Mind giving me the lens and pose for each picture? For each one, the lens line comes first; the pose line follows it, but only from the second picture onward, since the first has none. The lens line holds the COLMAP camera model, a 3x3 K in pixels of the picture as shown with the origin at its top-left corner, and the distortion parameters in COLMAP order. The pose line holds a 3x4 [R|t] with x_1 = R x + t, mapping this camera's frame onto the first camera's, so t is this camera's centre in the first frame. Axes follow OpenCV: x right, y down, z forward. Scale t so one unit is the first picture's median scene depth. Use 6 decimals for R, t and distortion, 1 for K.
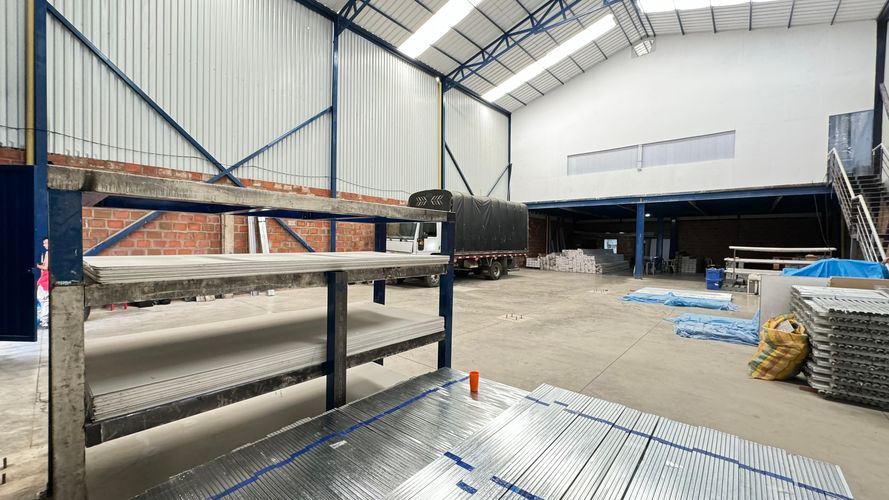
lens RADIAL K [[354.1, 0, 444.6], [0, 354.1, 250.8], [0, 0, 1]] dist [-0.002868, 0.000511]
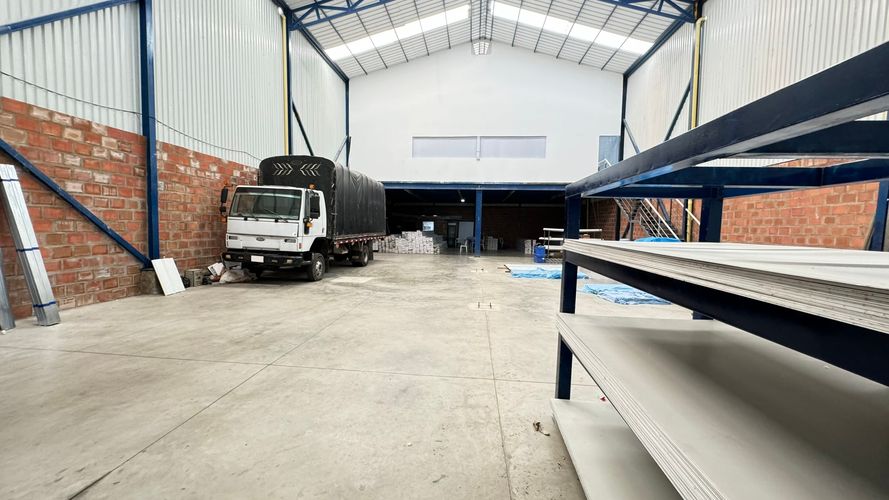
lens RADIAL K [[354.1, 0, 444.6], [0, 354.1, 250.8], [0, 0, 1]] dist [-0.002868, 0.000511]
pose [[0.811586, -0.038610, 0.582956, -0.216455], [0.008232, 0.998471, 0.054669, -0.003760], [-0.584175, -0.039570, 0.810662, 0.163070]]
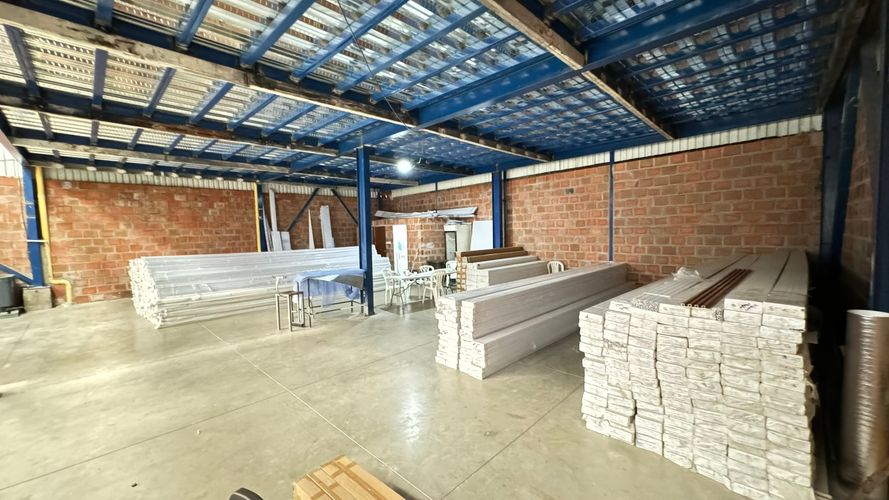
lens RADIAL K [[354.1, 0, 442.9], [0, 354.1, 249.5], [0, 0, 1]] dist [-0.002868, 0.000511]
pose [[0.997715, -0.036476, -0.056871, 0.976814], [0.038112, 0.998882, 0.027951, -0.016987], [0.055788, -0.030055, 0.997990, 0.872680]]
